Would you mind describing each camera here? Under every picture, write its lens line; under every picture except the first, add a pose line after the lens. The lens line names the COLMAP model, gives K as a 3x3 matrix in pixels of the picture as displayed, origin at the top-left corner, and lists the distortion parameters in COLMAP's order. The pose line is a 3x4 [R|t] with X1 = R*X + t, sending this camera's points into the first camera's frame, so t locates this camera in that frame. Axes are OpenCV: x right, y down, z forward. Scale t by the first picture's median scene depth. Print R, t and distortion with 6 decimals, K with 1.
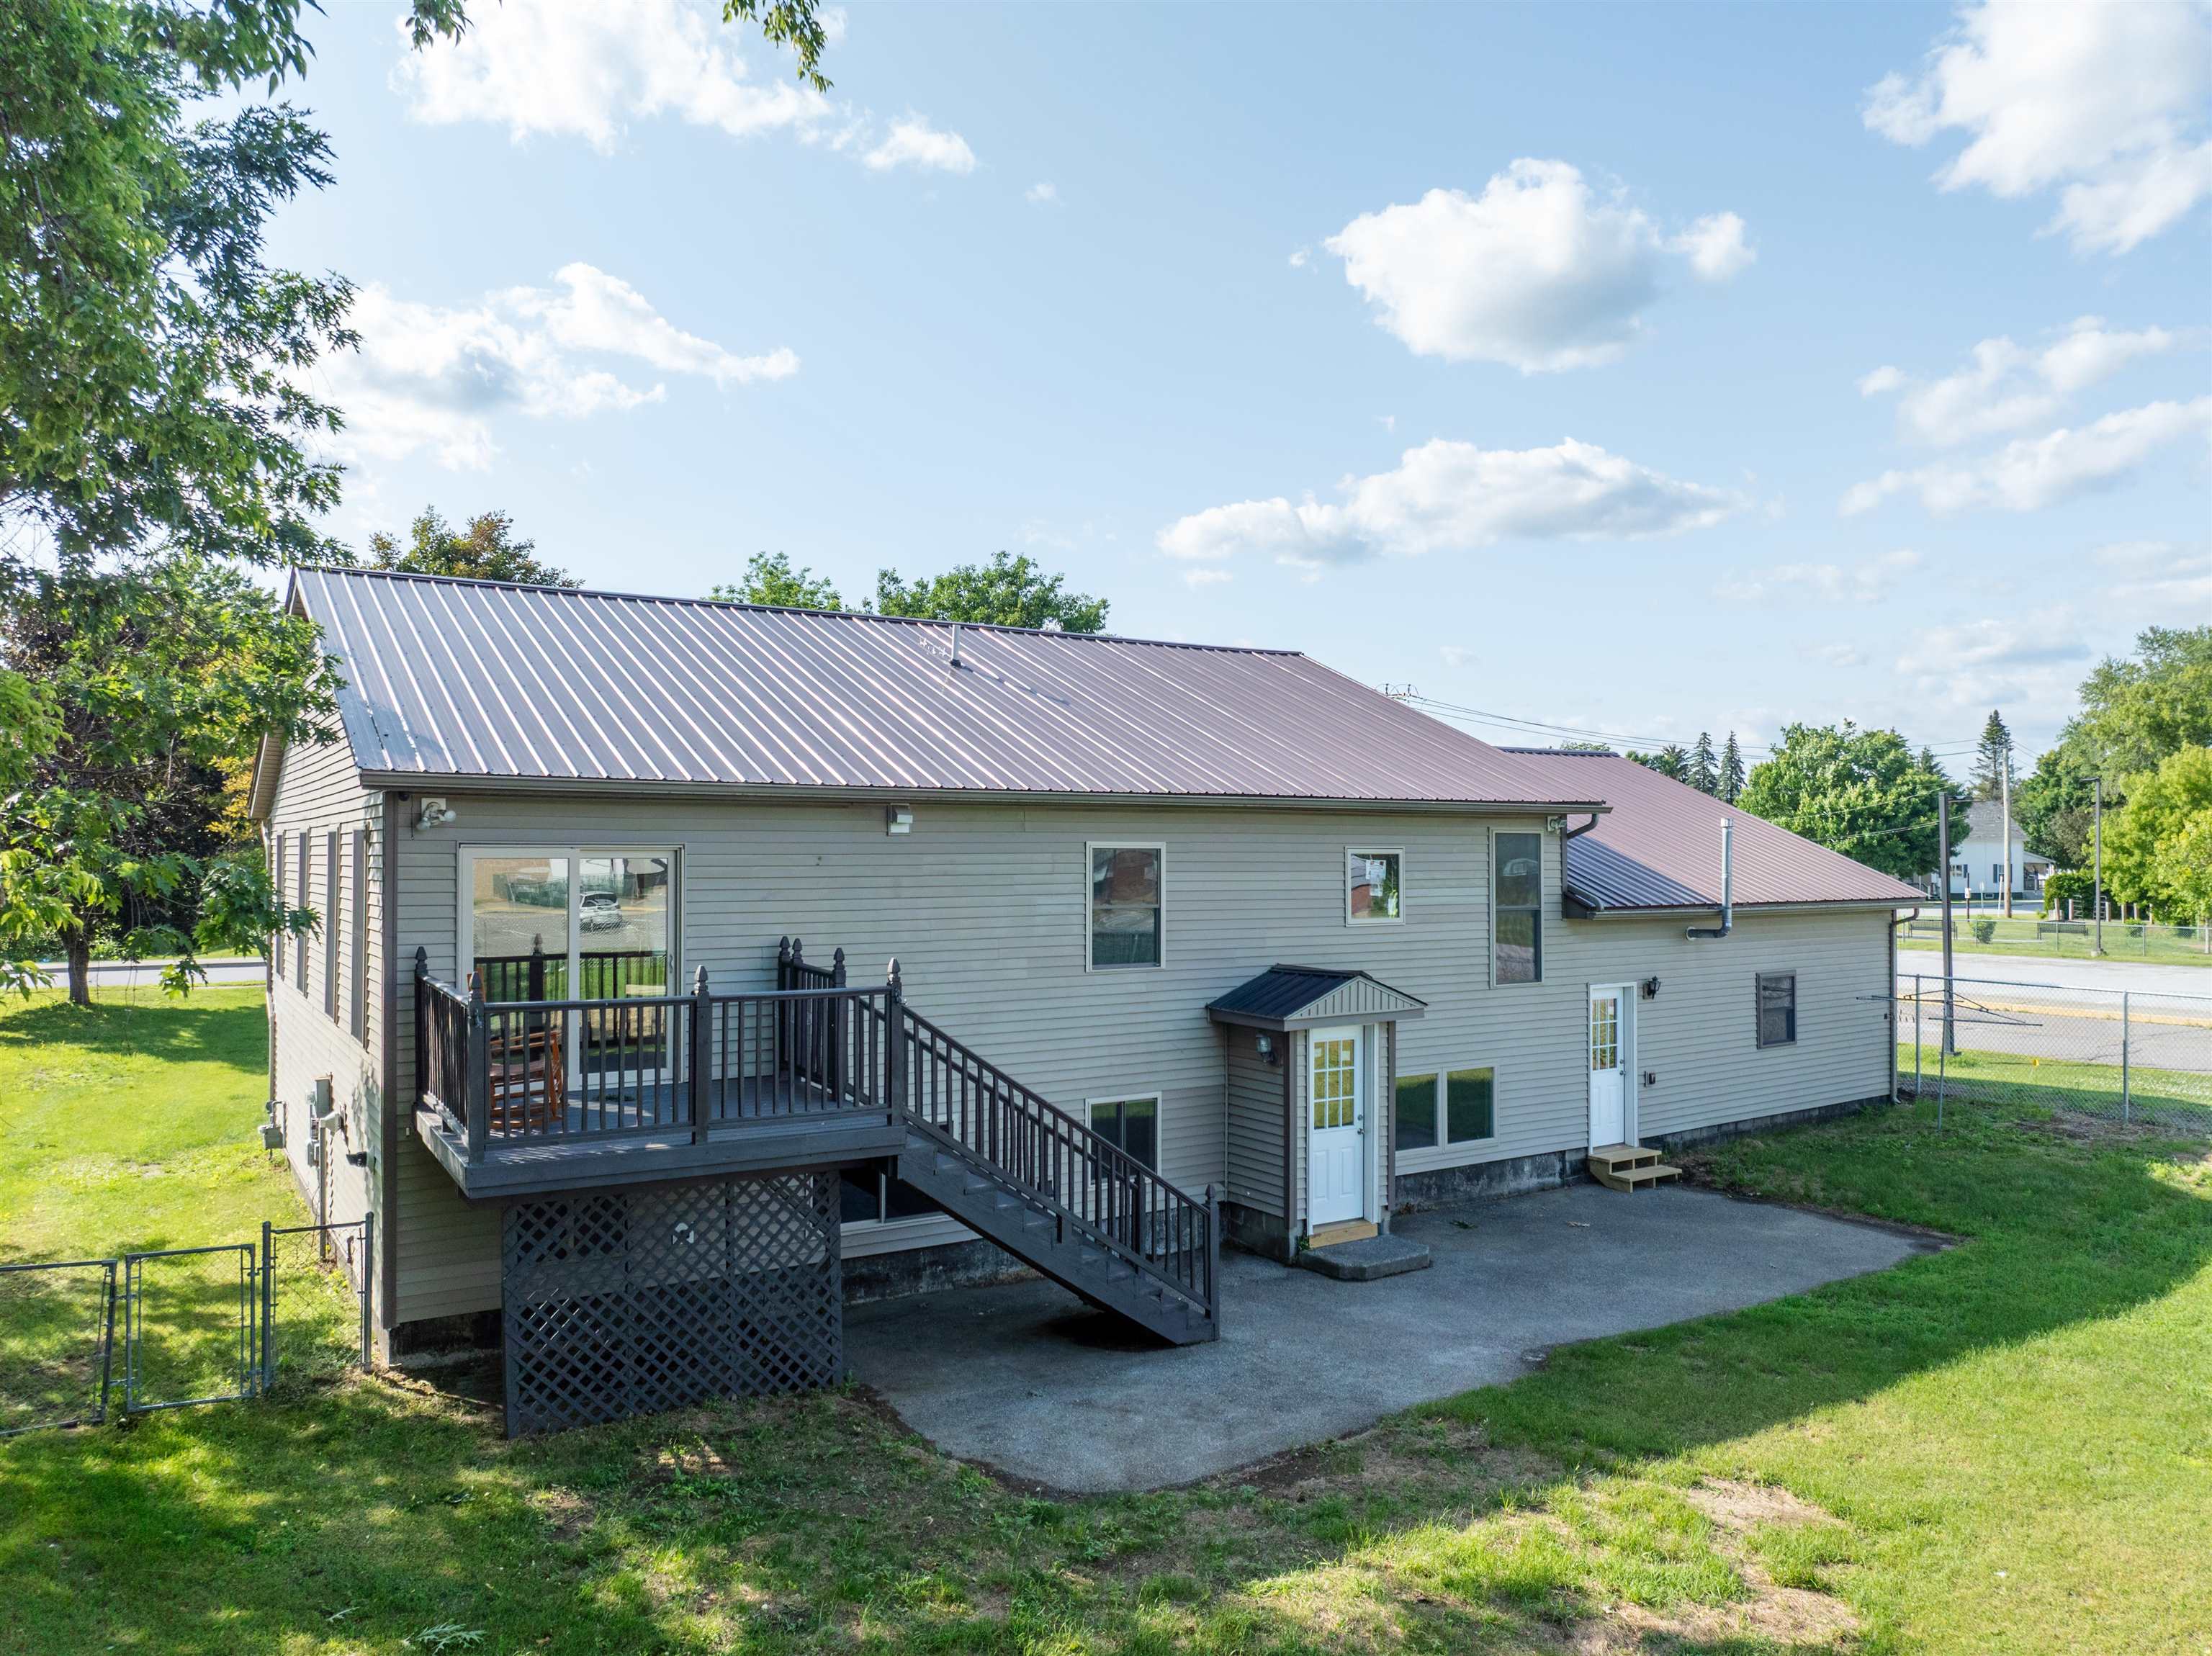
lens RADIAL K [[1562.5, 0, 1106.0], [0, 1562.5, 828.0], [0, 0, 1]] dist [-0.047223, -0.003671]
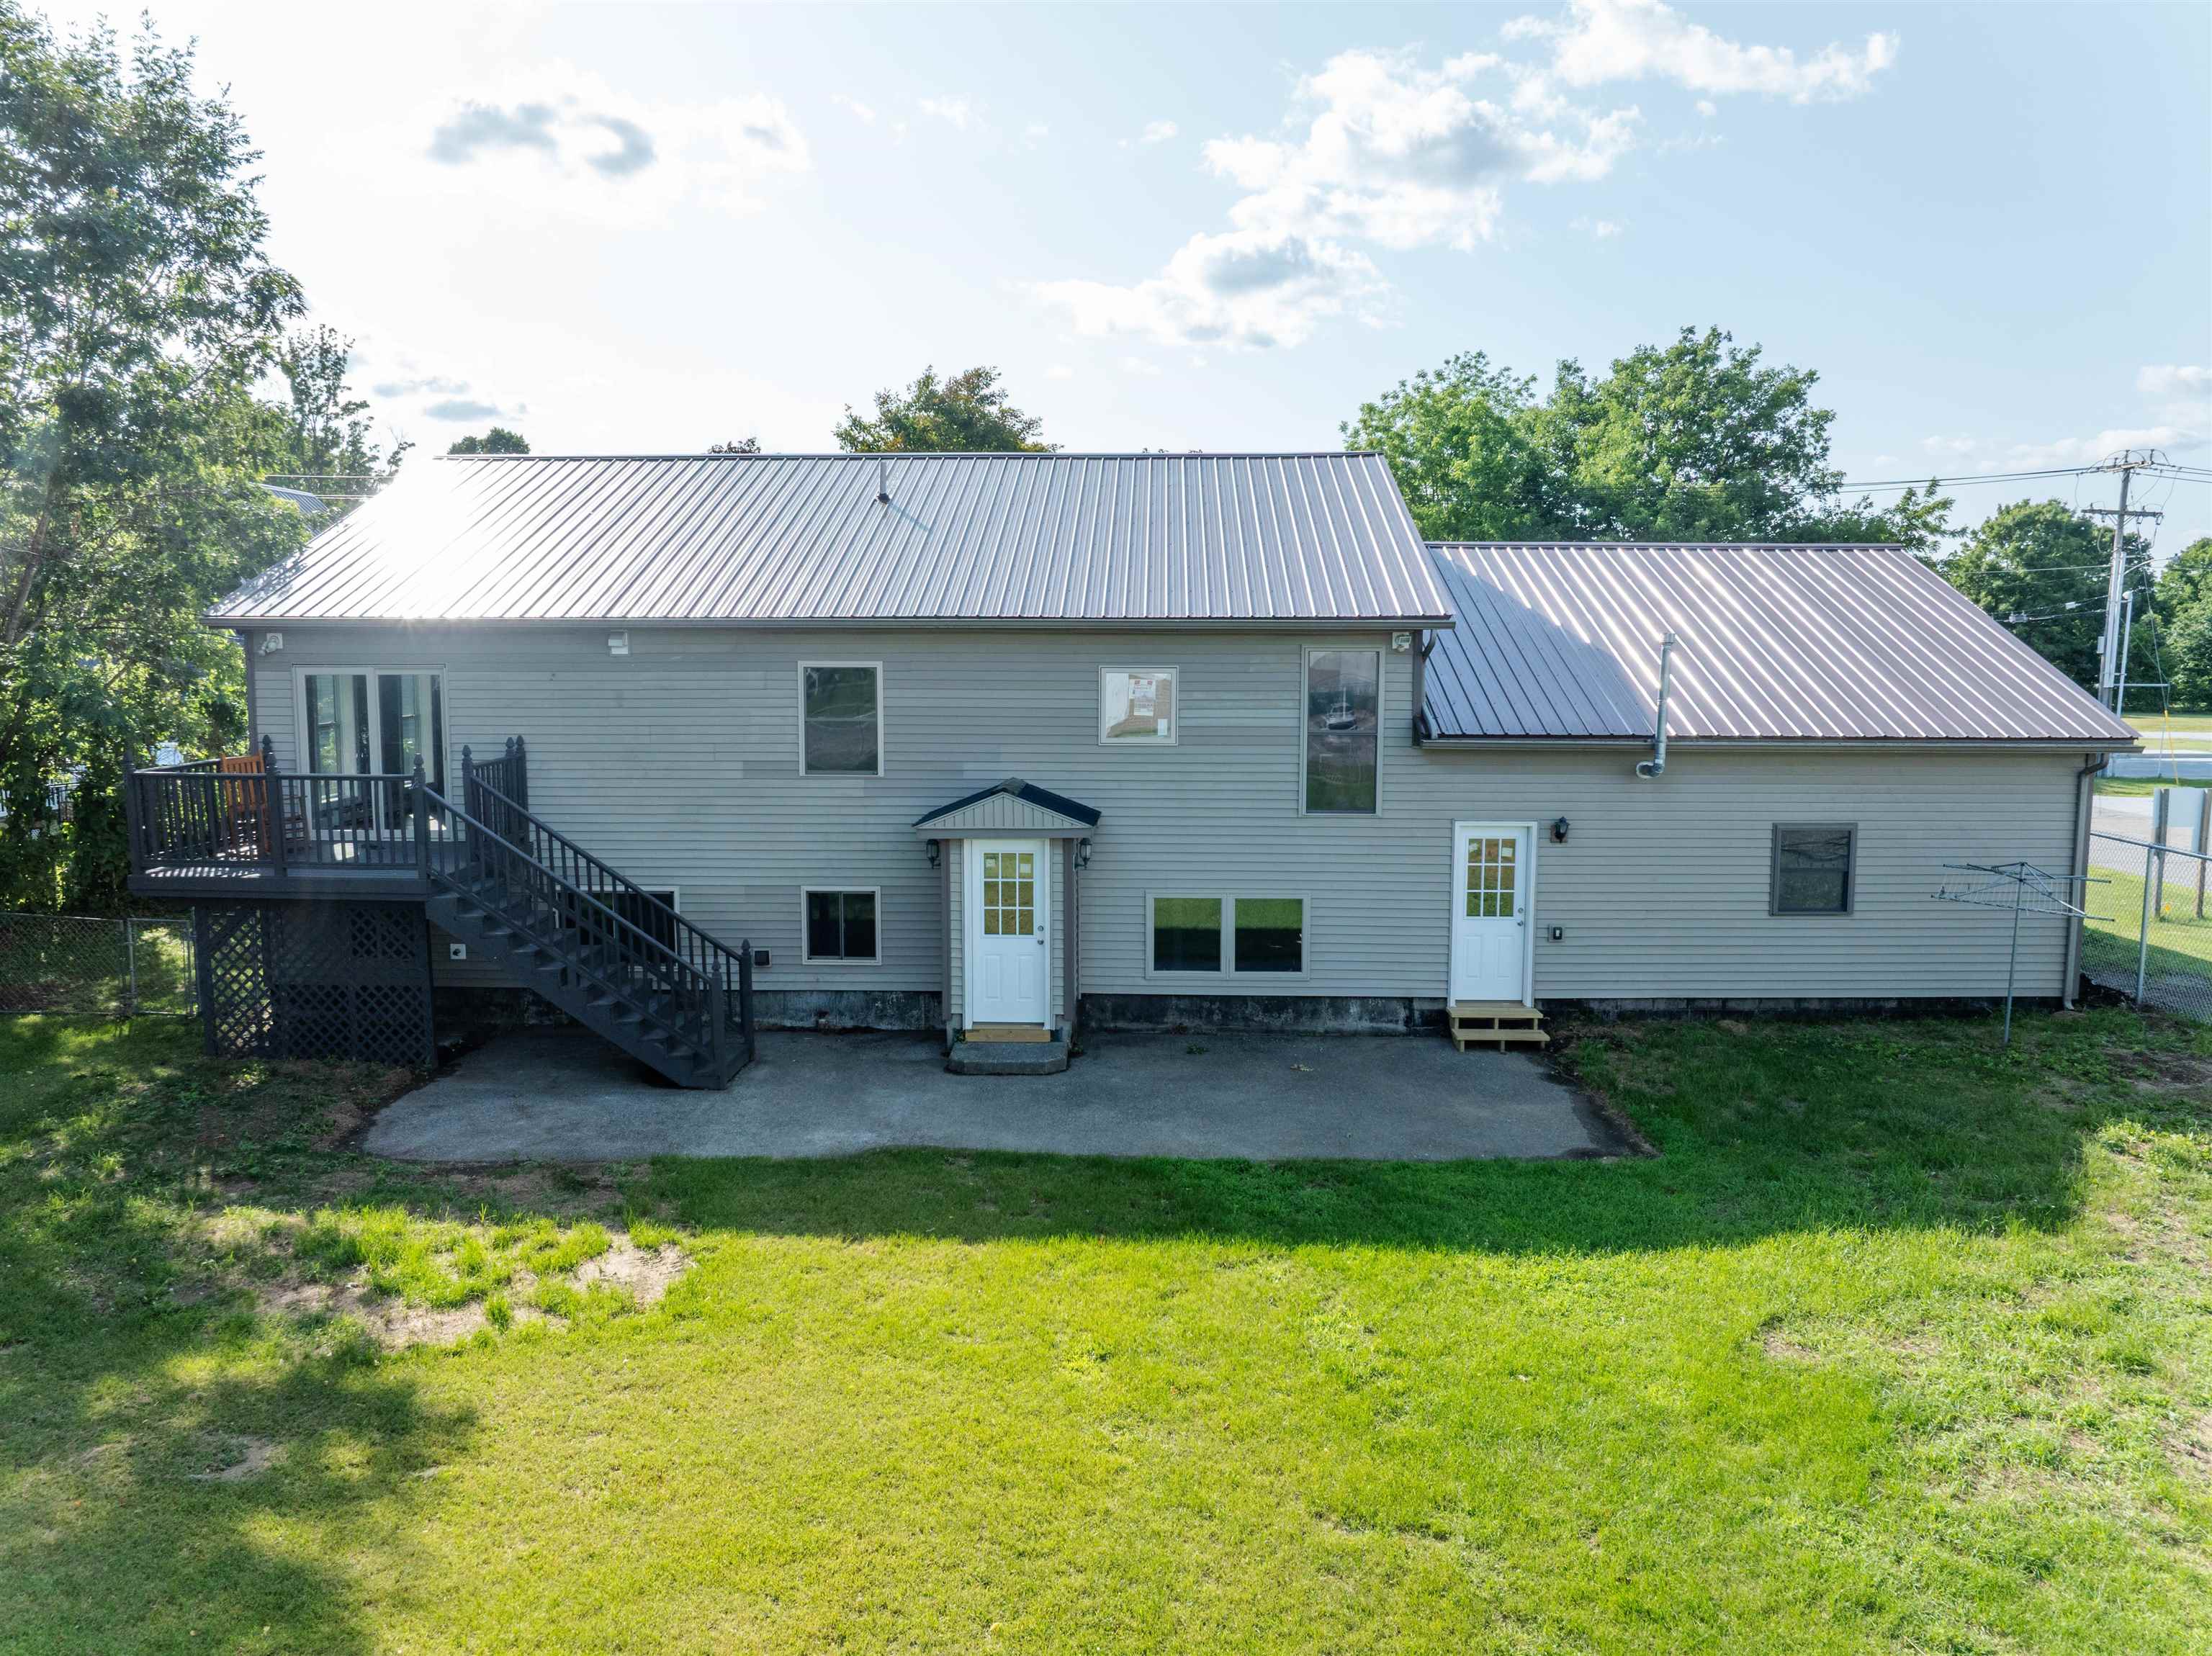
lens RADIAL K [[1562.5, 0, 1106.0], [0, 1562.5, 828.0], [0, 0, 1]] dist [-0.047223, -0.003671]
pose [[0.825249, 0.065440, -0.560964, 0.788706], [0.006243, 0.992147, 0.124923, -0.010804], [0.564734, -0.106595, 0.818360, 0.180996]]
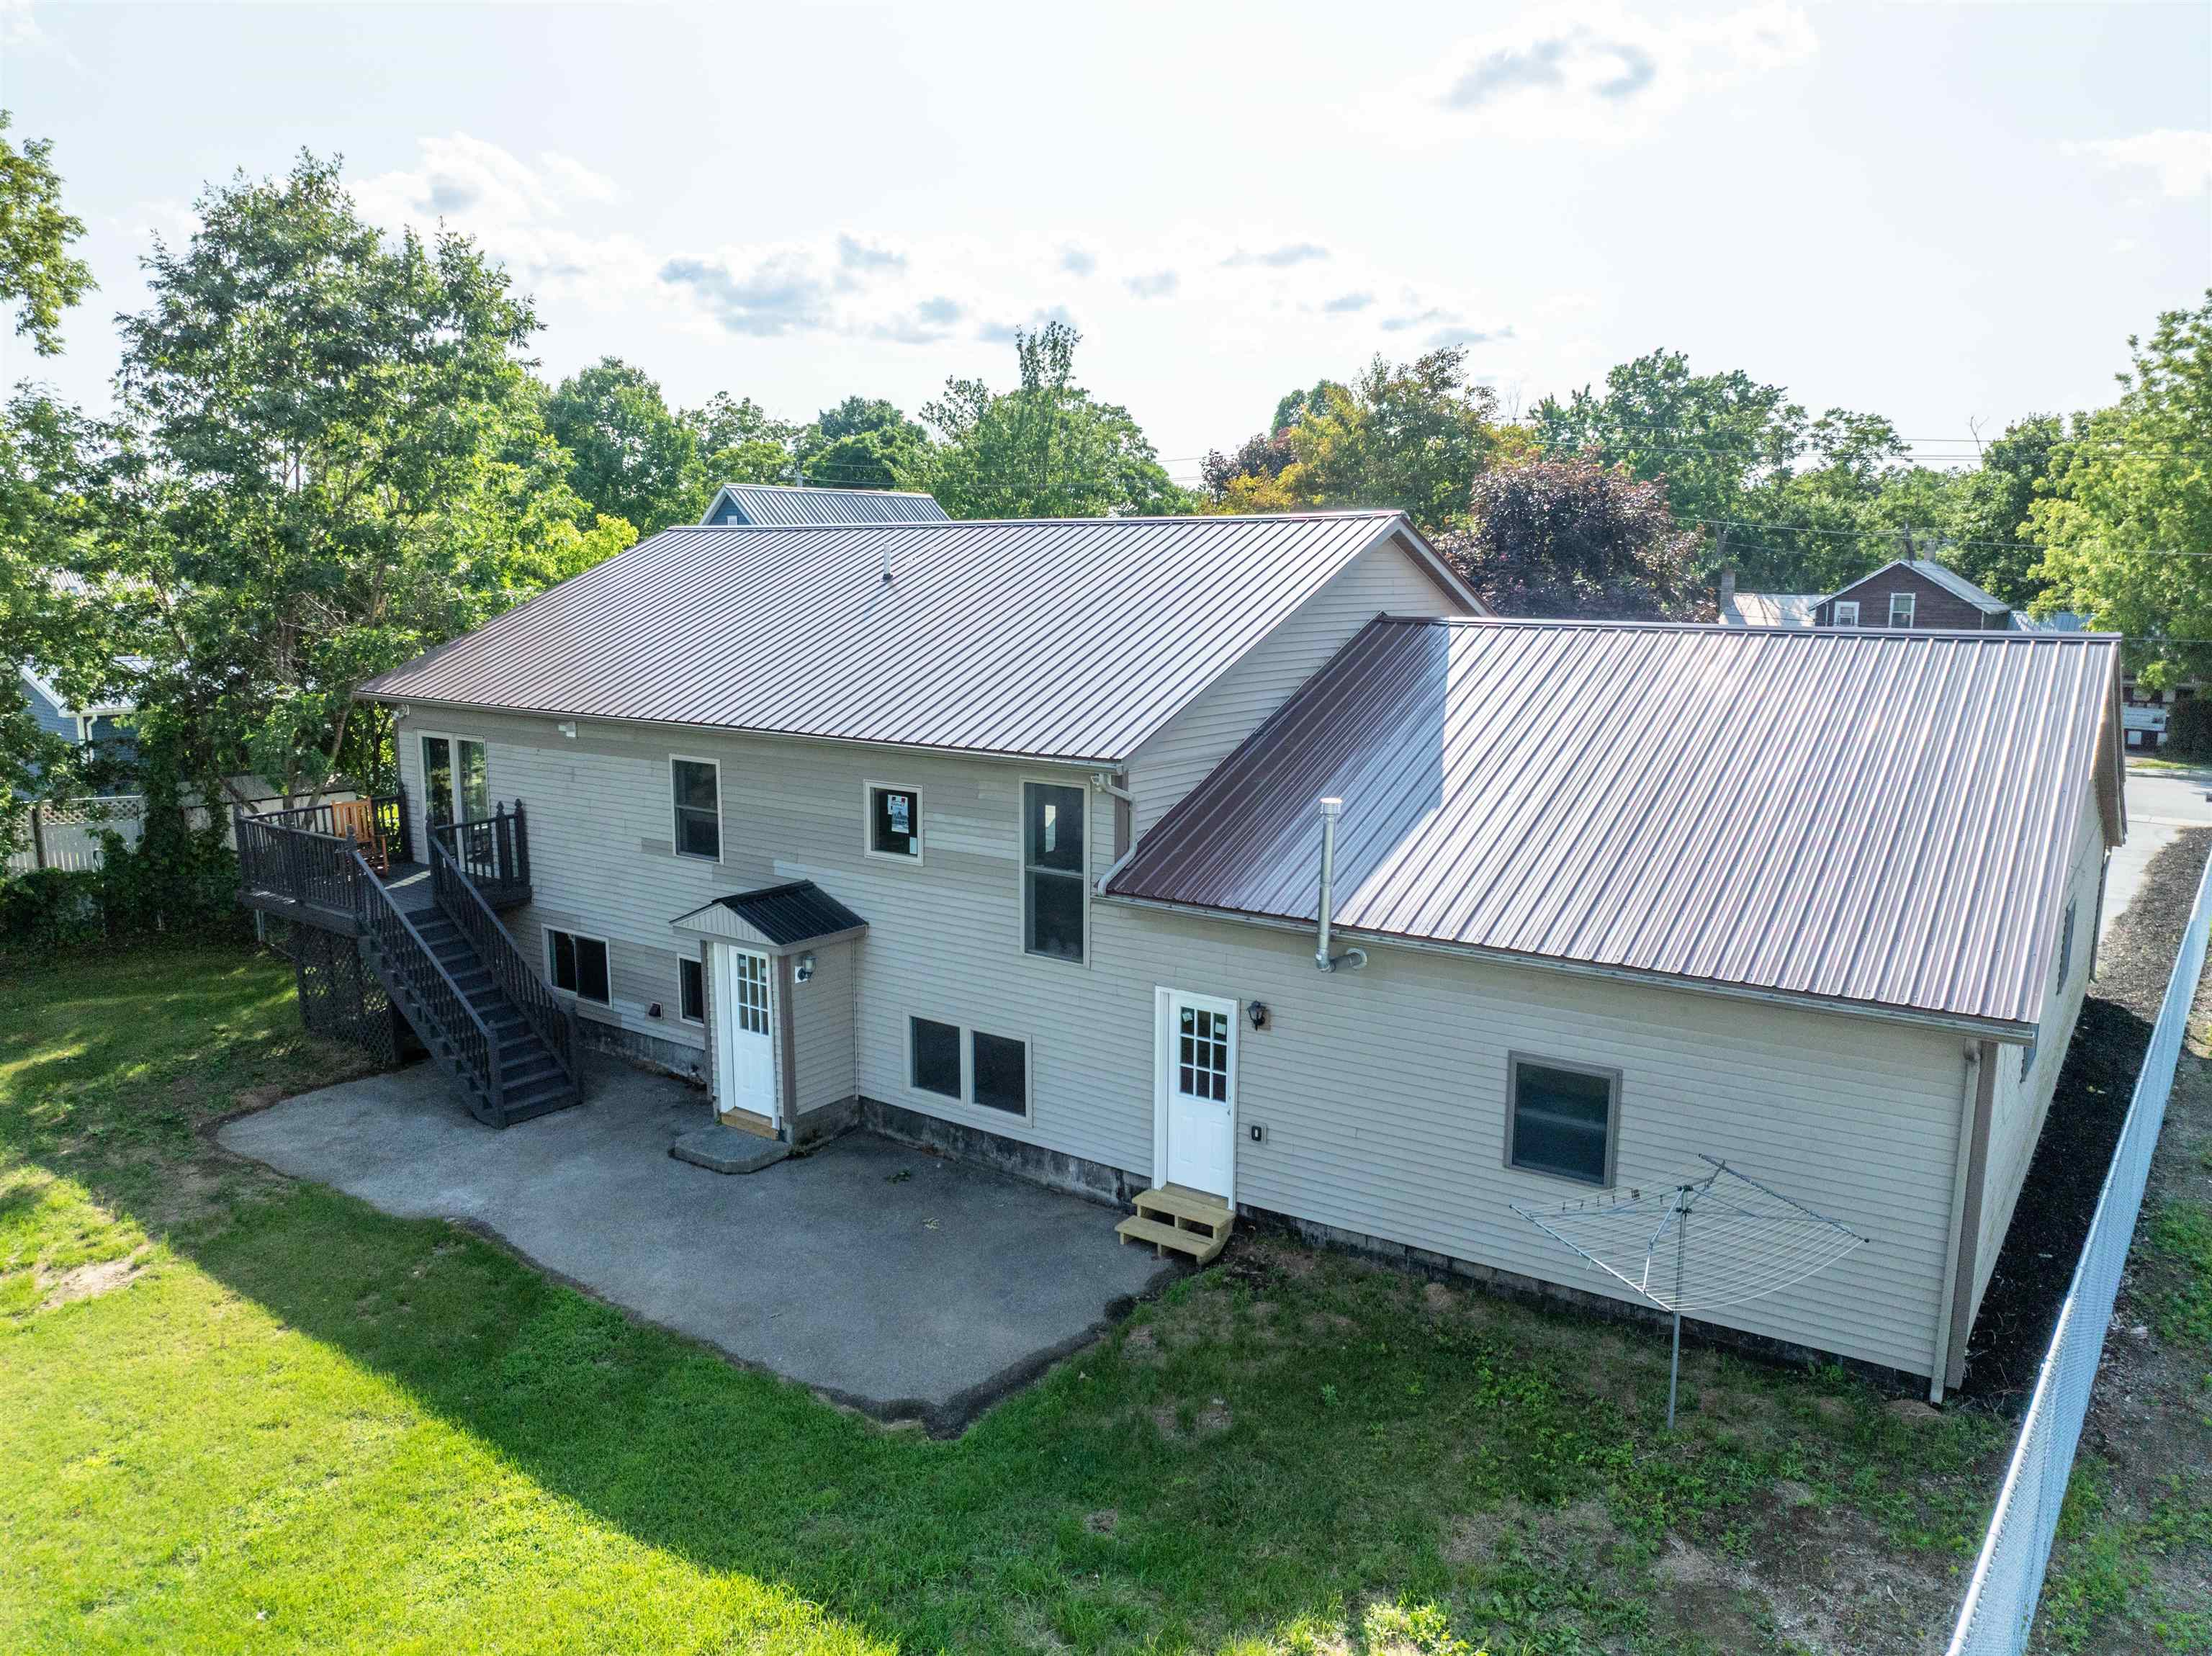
lens RADIAL K [[1562.5, 0, 1106.0], [0, 1562.5, 828.0], [0, 0, 1]] dist [-0.047223, -0.003671]
pose [[0.358006, 0.156186, -0.920564, 1.235512], [0.014875, 0.984832, 0.172875, -0.139341], [0.933601, -0.075584, 0.350252, 0.856198]]
